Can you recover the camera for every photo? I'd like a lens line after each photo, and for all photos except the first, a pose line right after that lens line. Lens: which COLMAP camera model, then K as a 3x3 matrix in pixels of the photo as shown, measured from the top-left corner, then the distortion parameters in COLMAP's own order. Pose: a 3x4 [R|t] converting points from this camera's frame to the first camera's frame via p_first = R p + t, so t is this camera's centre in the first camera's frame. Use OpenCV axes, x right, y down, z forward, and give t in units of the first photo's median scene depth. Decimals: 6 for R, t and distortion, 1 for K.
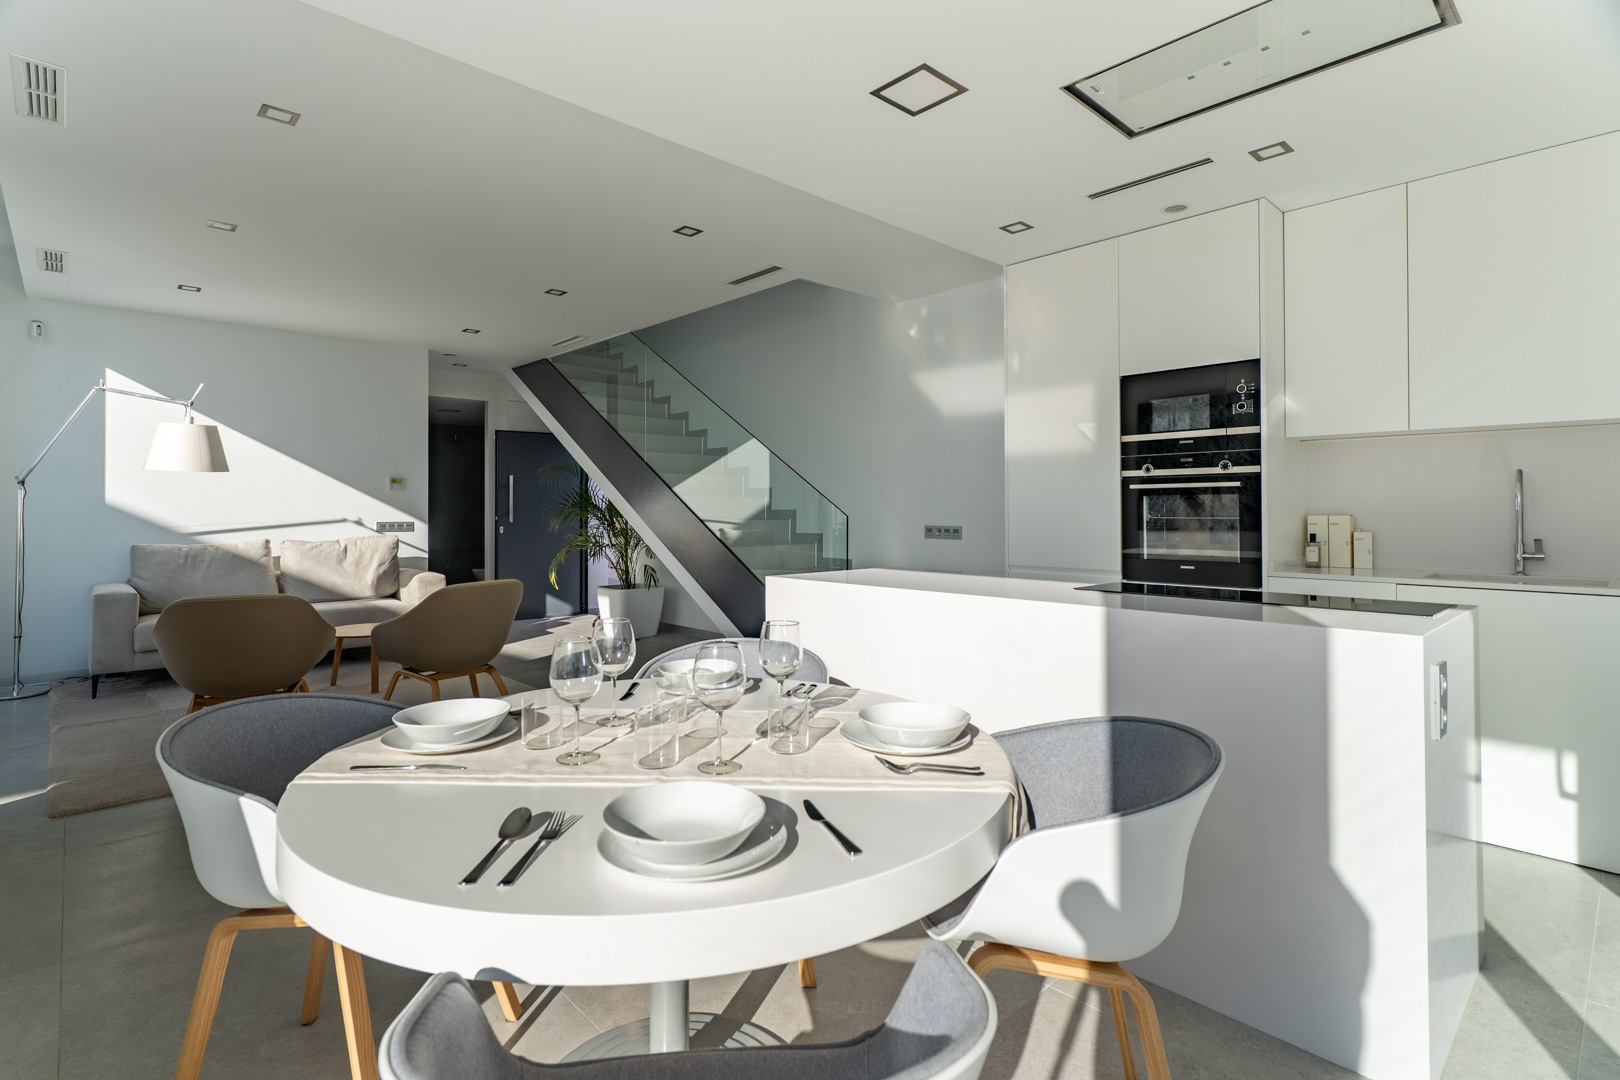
lens RADIAL K [[780.4, 0, 803.1], [0, 780.4, 533.0], [0, 0, 1]] dist [-0.001141, -0.000733]
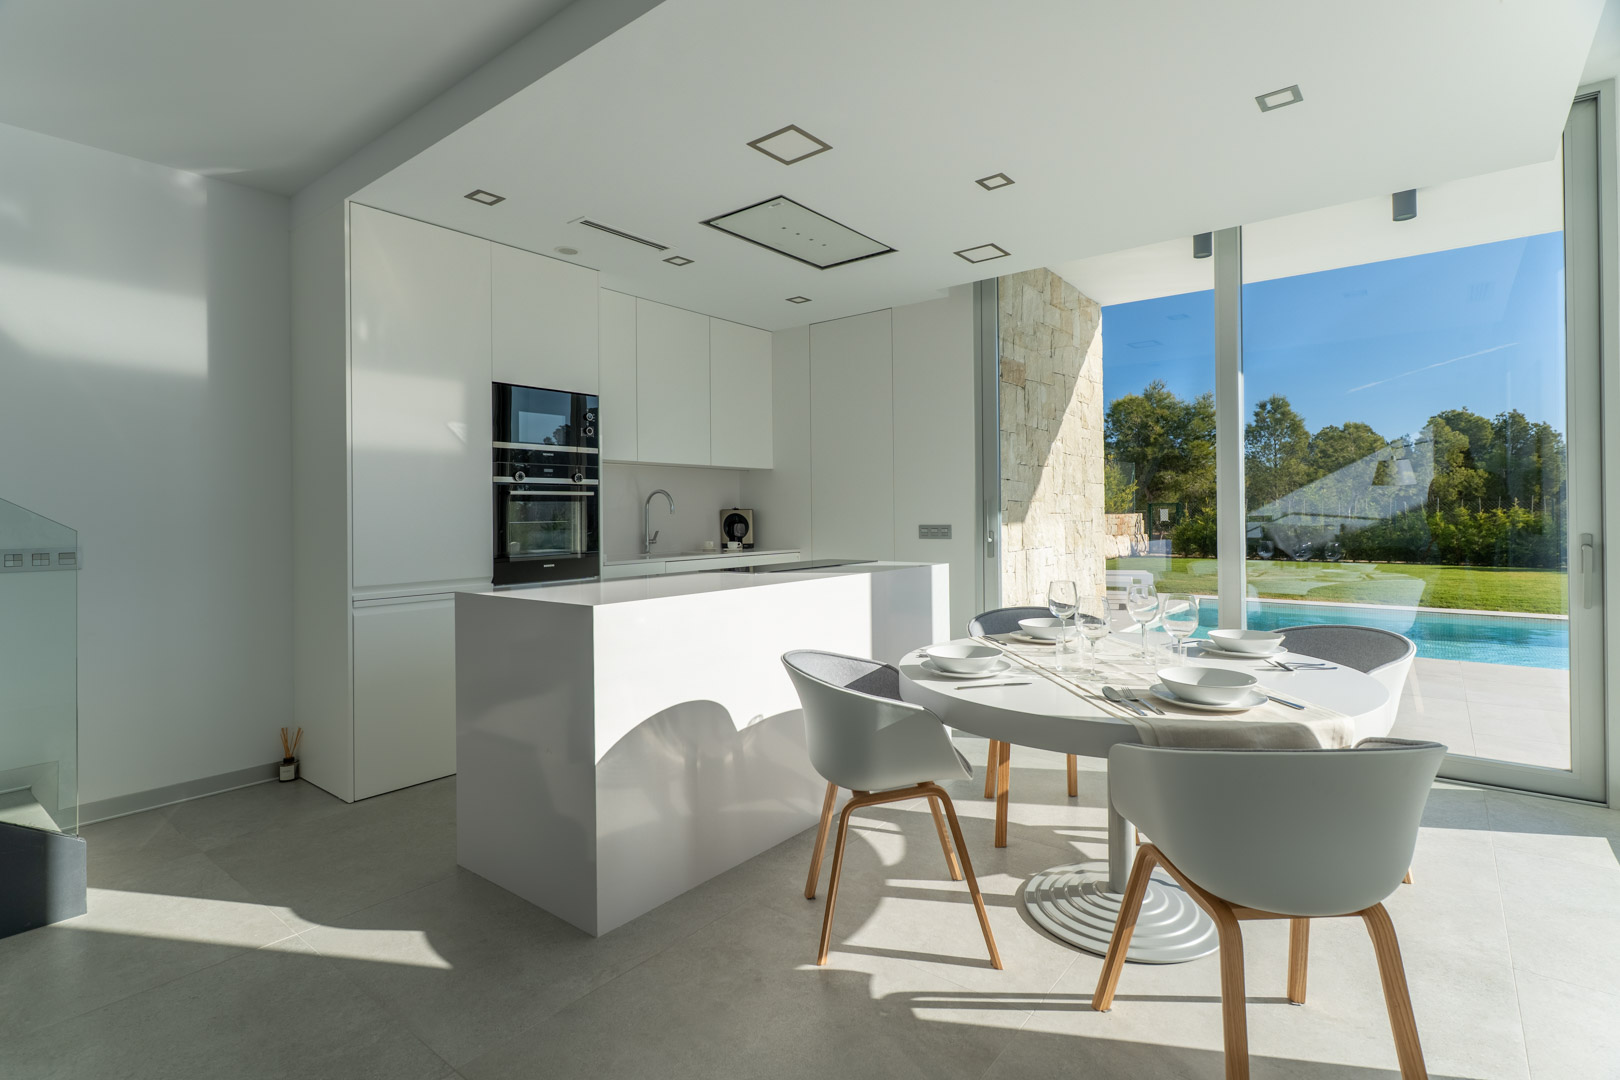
lens RADIAL K [[780.4, 0, 803.1], [0, 780.4, 533.0], [0, 0, 1]] dist [-0.001141, -0.000733]
pose [[-0.144981, -0.032195, 0.988911, -0.698436], [0.030835, 0.998838, 0.037039, -0.034981], [-0.988954, 0.035863, -0.143820, 0.824738]]
